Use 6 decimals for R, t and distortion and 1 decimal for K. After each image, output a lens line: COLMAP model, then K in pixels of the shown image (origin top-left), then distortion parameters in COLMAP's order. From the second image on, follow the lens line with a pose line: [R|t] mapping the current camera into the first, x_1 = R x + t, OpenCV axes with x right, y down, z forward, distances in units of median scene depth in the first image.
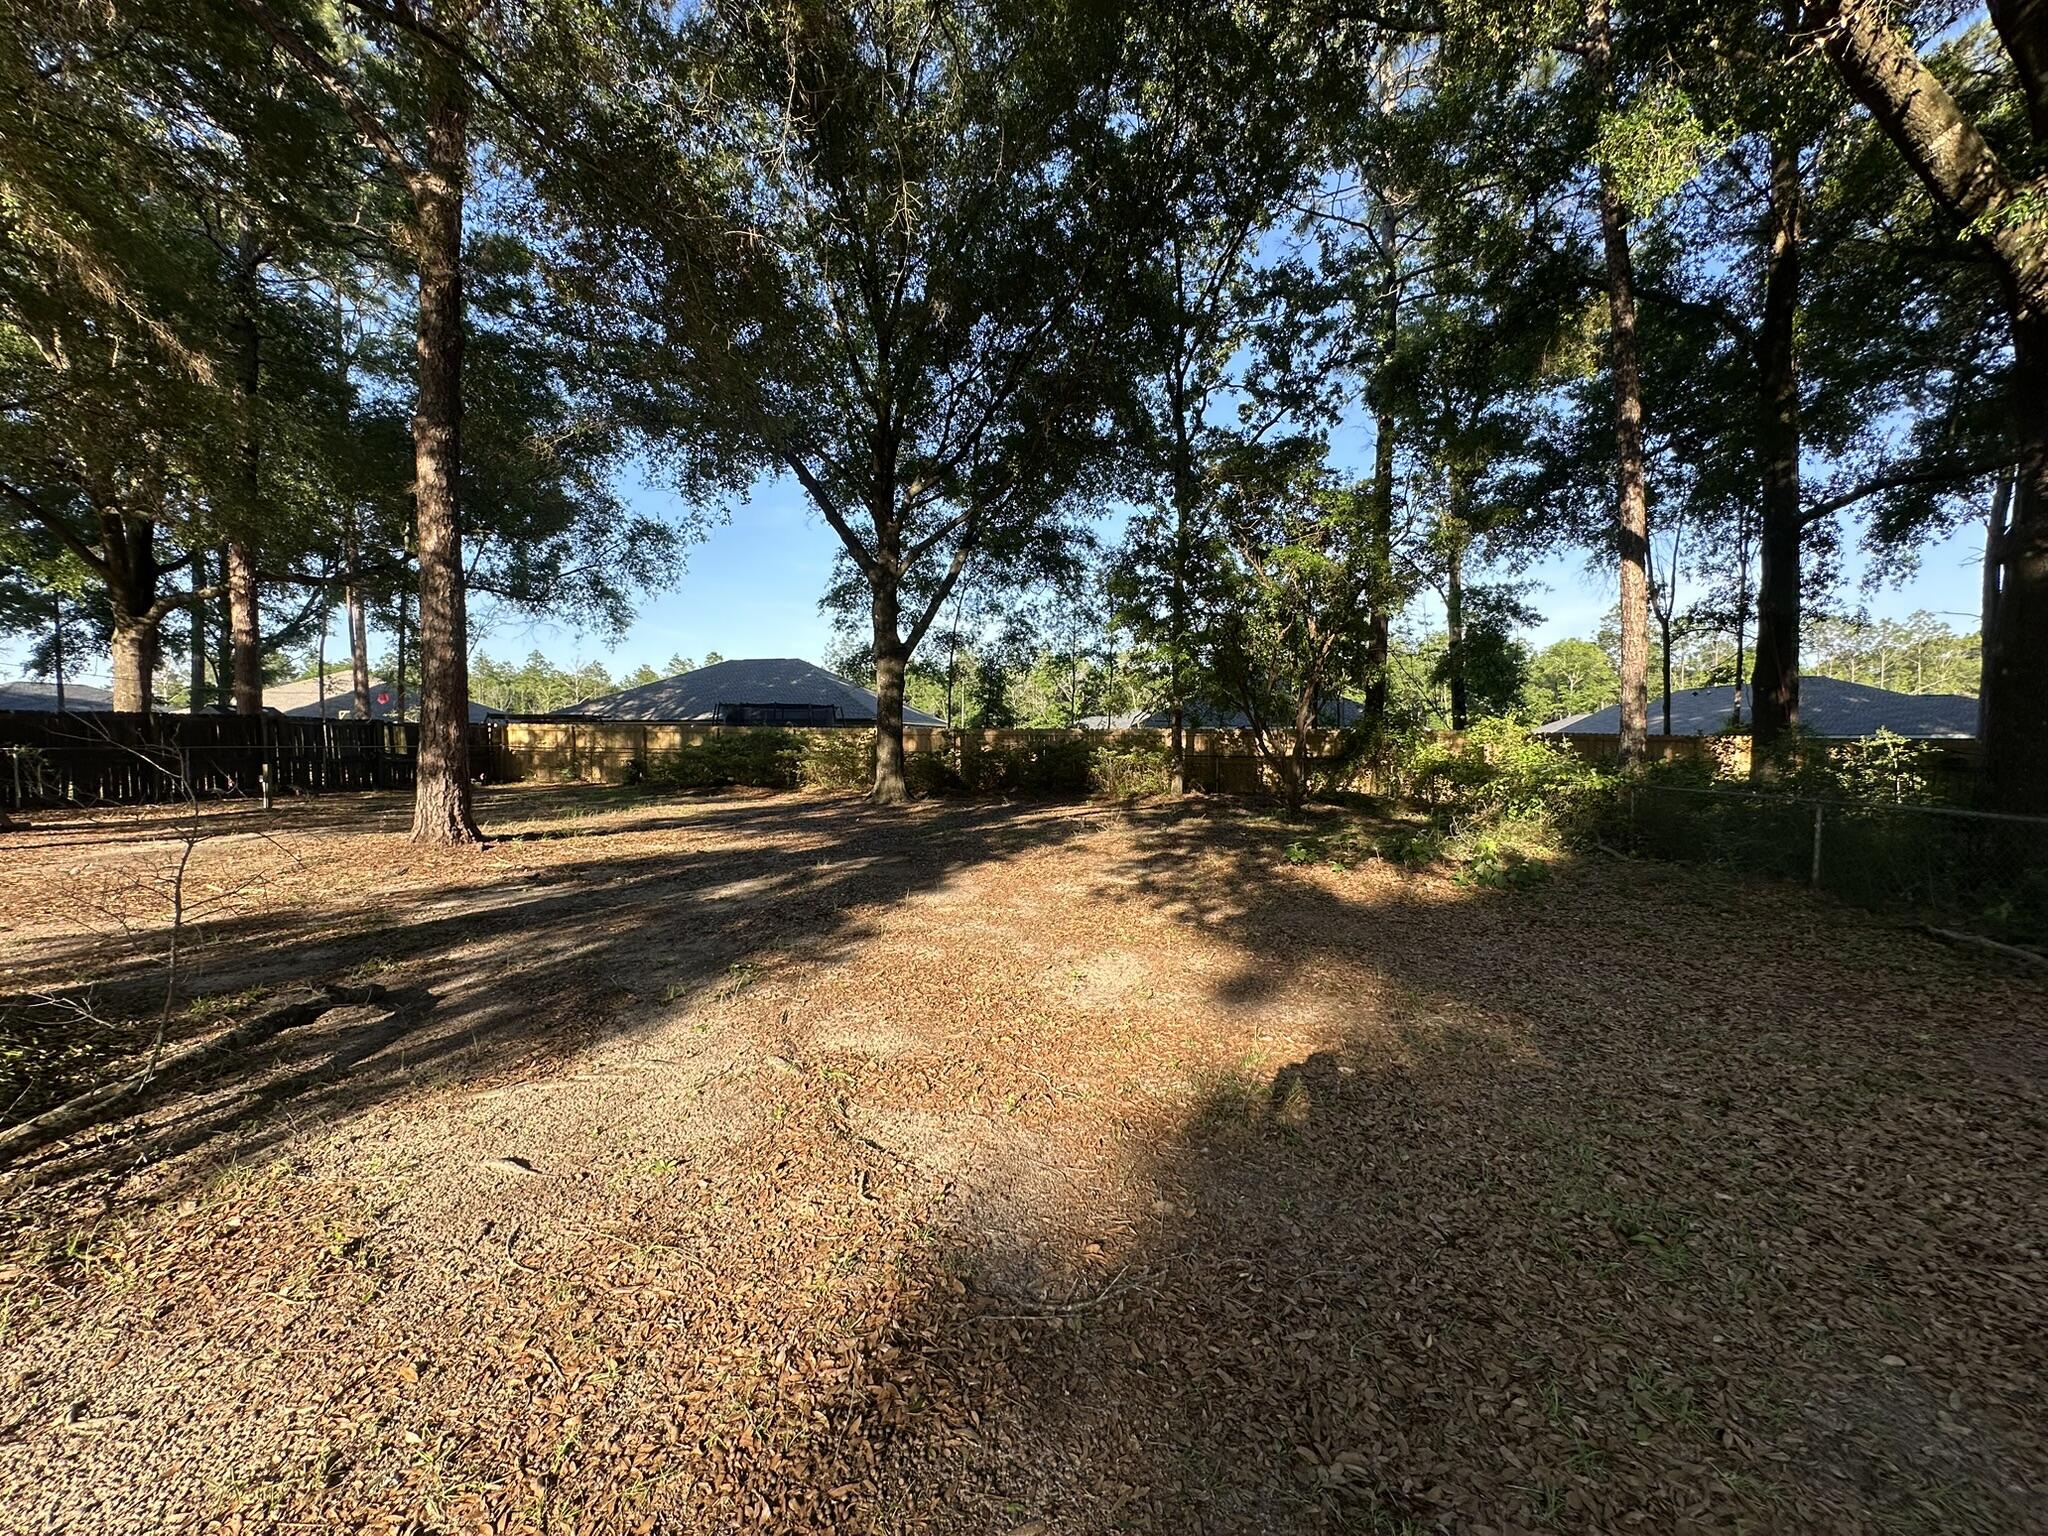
lens RADIAL K [[818.6, 0, 1012.5], [0, 818.6, 761.3], [0, 0, 1]] dist [-0.010802, 0.001356]
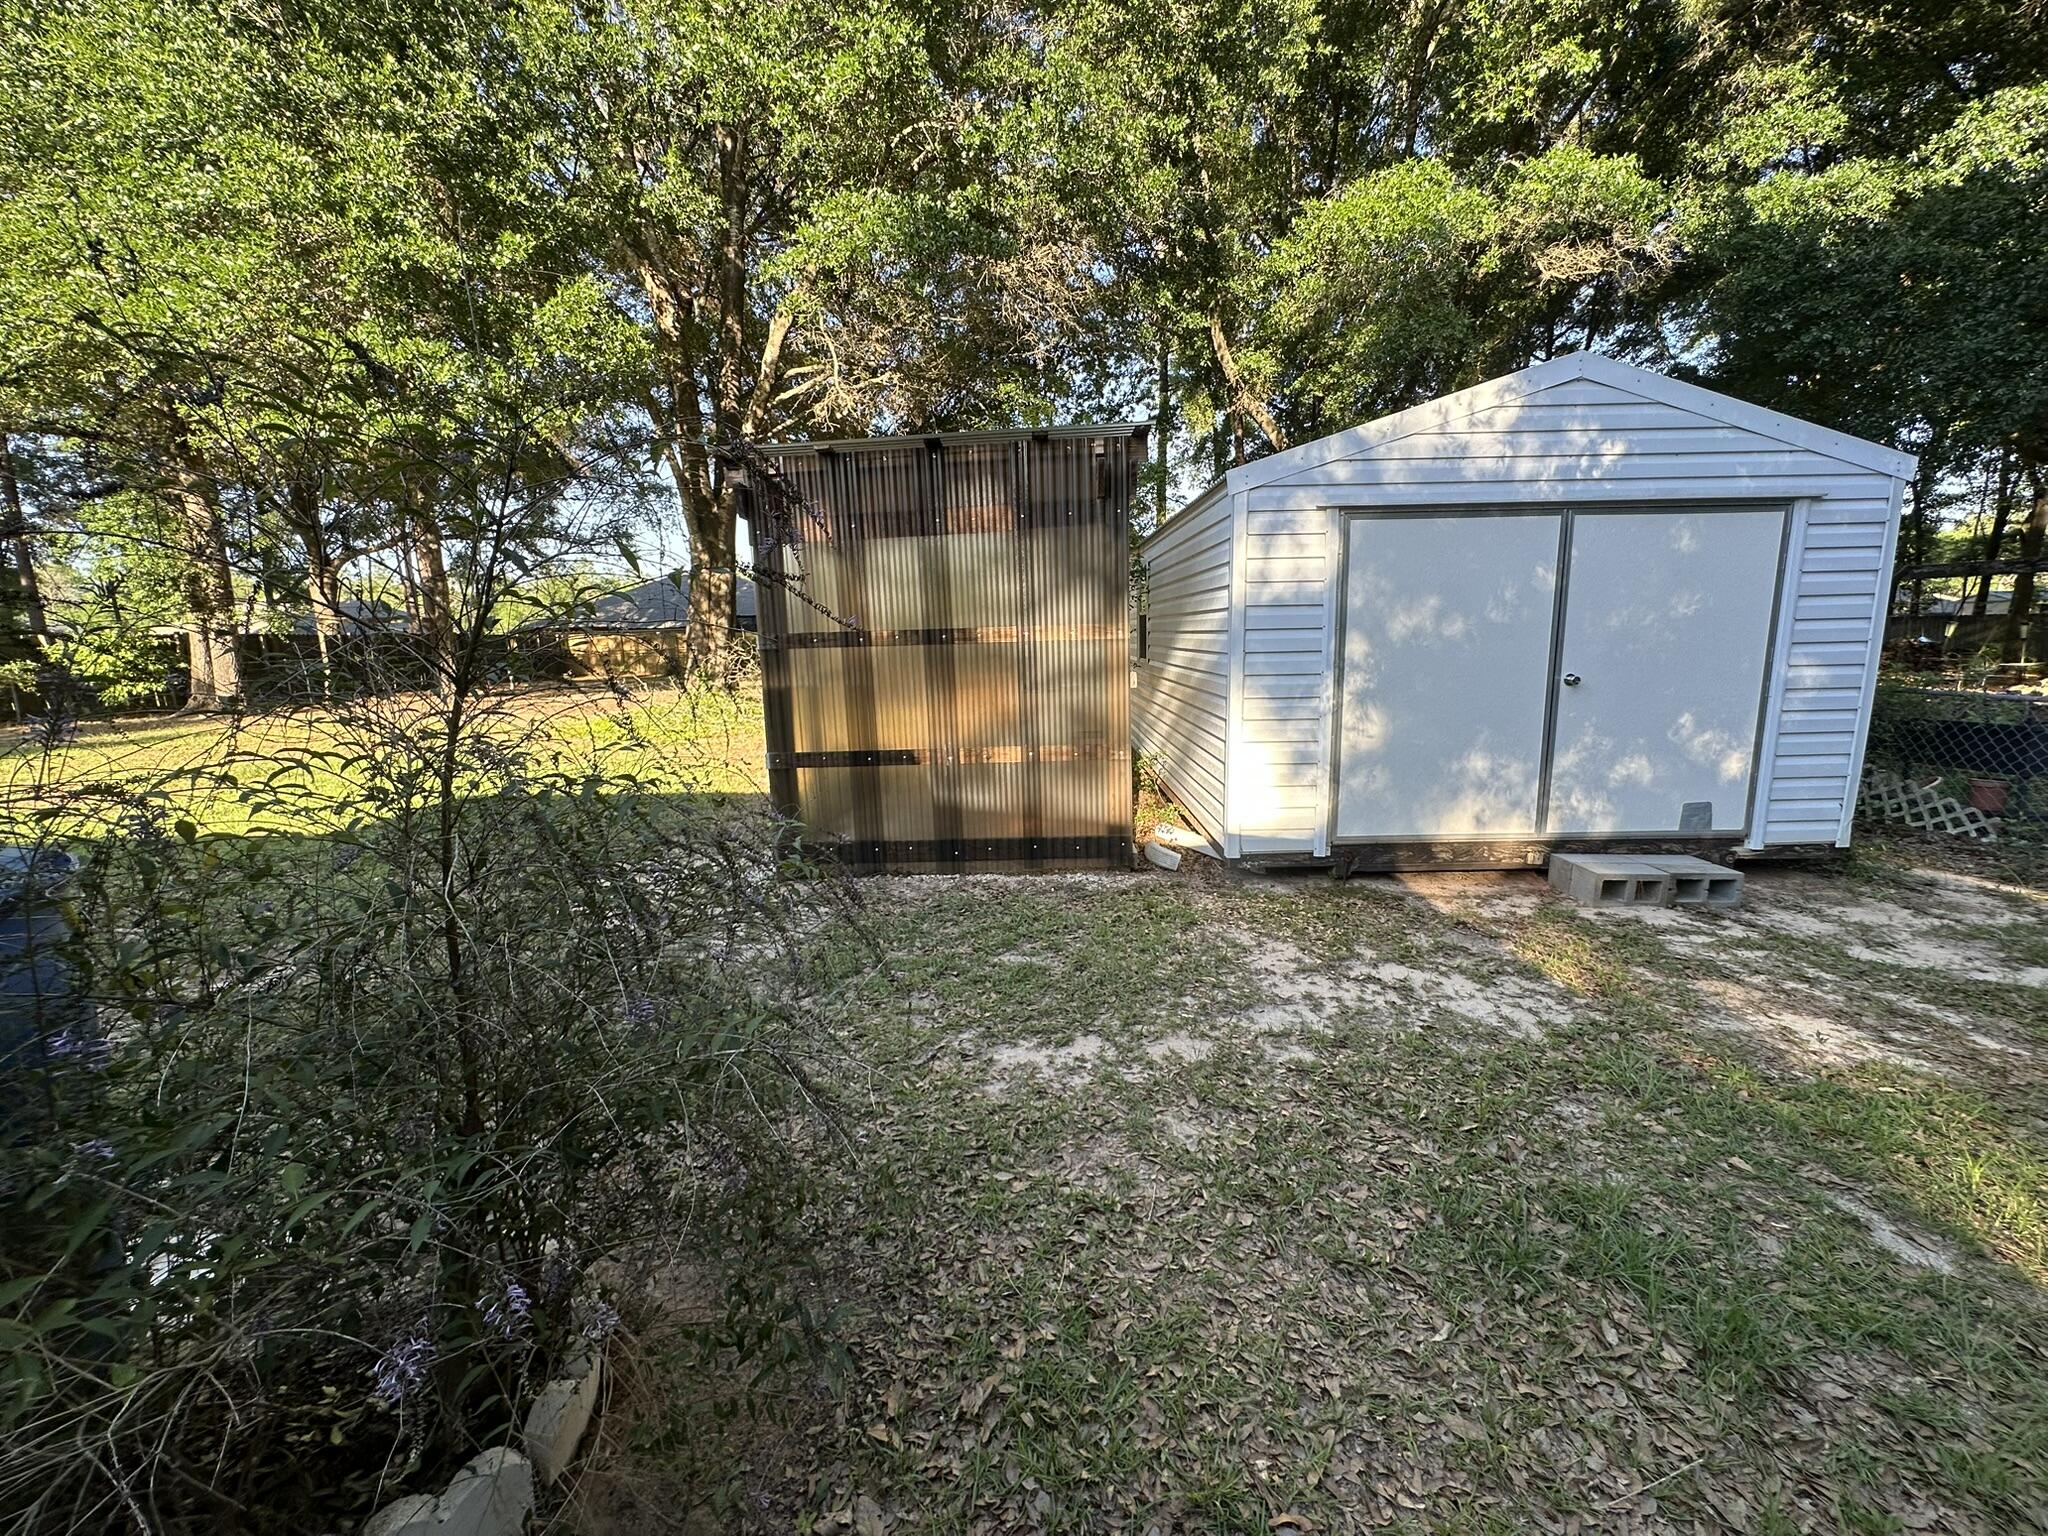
lens RADIAL K [[818.6, 0, 1026.1], [0, 818.6, 762.8], [0, 0, 1]] dist [-0.010802, 0.001356]
pose [[0.984254, -0.055224, 0.167913, -0.106205], [0.033216, 0.990805, 0.131157, 0.014418], [-0.173612, -0.123514, 0.977038, -0.573836]]
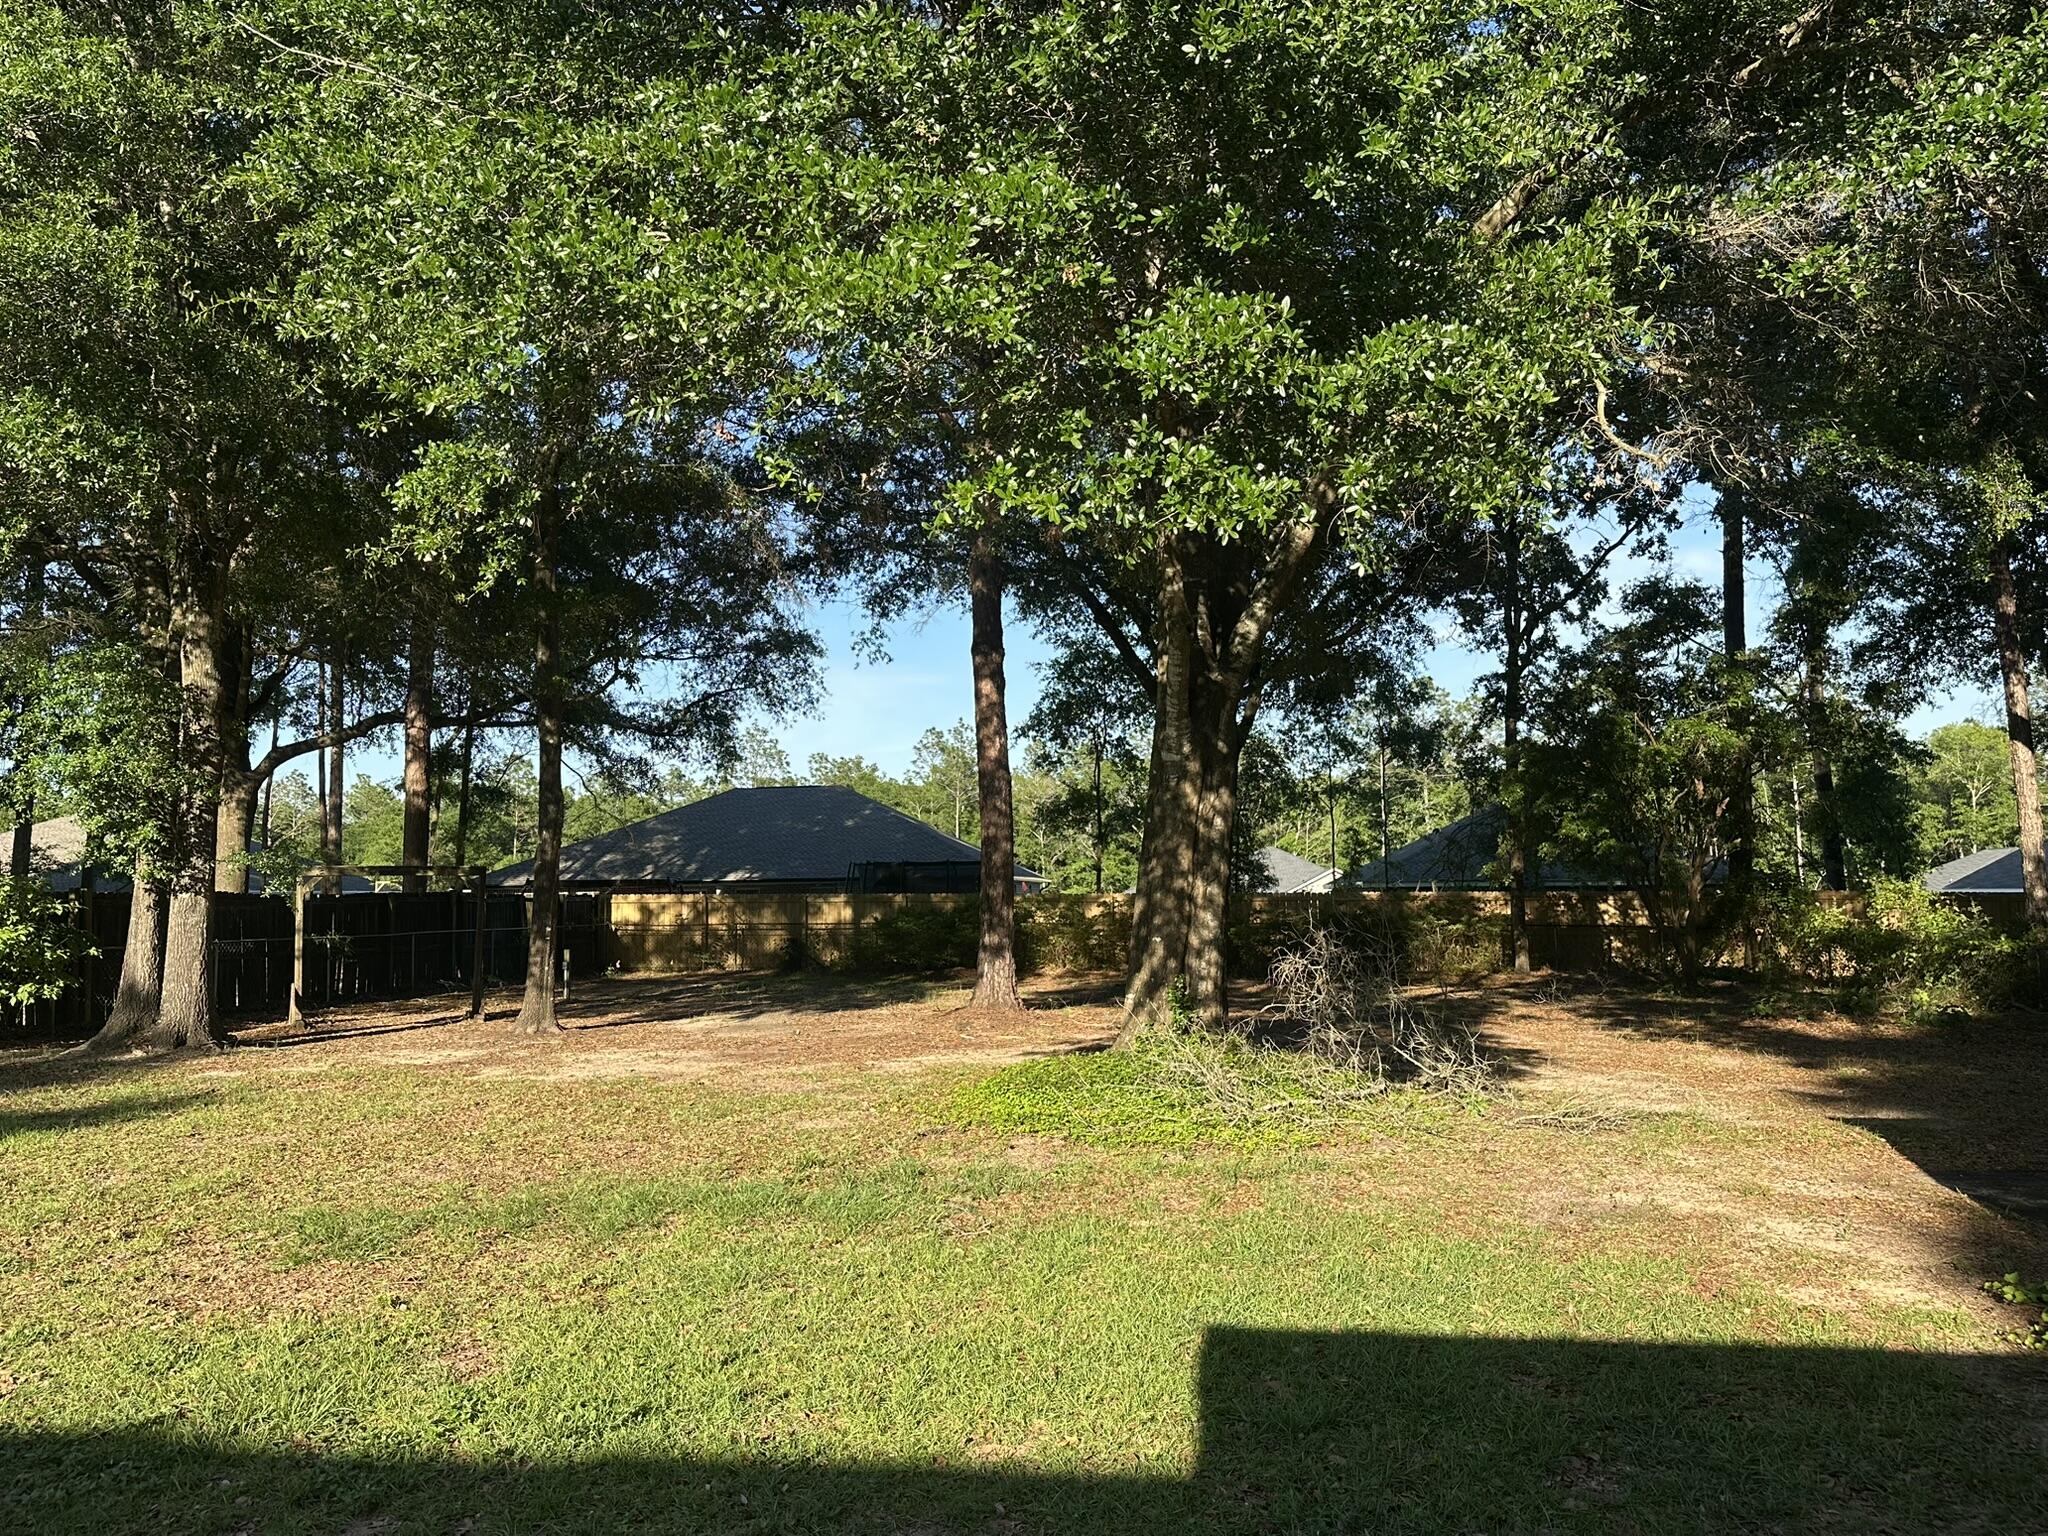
lens RADIAL K [[1513.4, 0, 1037.5], [0, 1513.4, 758.0], [0, 0, 1]] dist [0.057956, -0.075196]
pose [[0.998654, -0.009129, 0.051059, -0.324687], [0.015059, 0.993019, -0.116988, -0.002765], [-0.049635, 0.117599, 0.991820, -0.476184]]
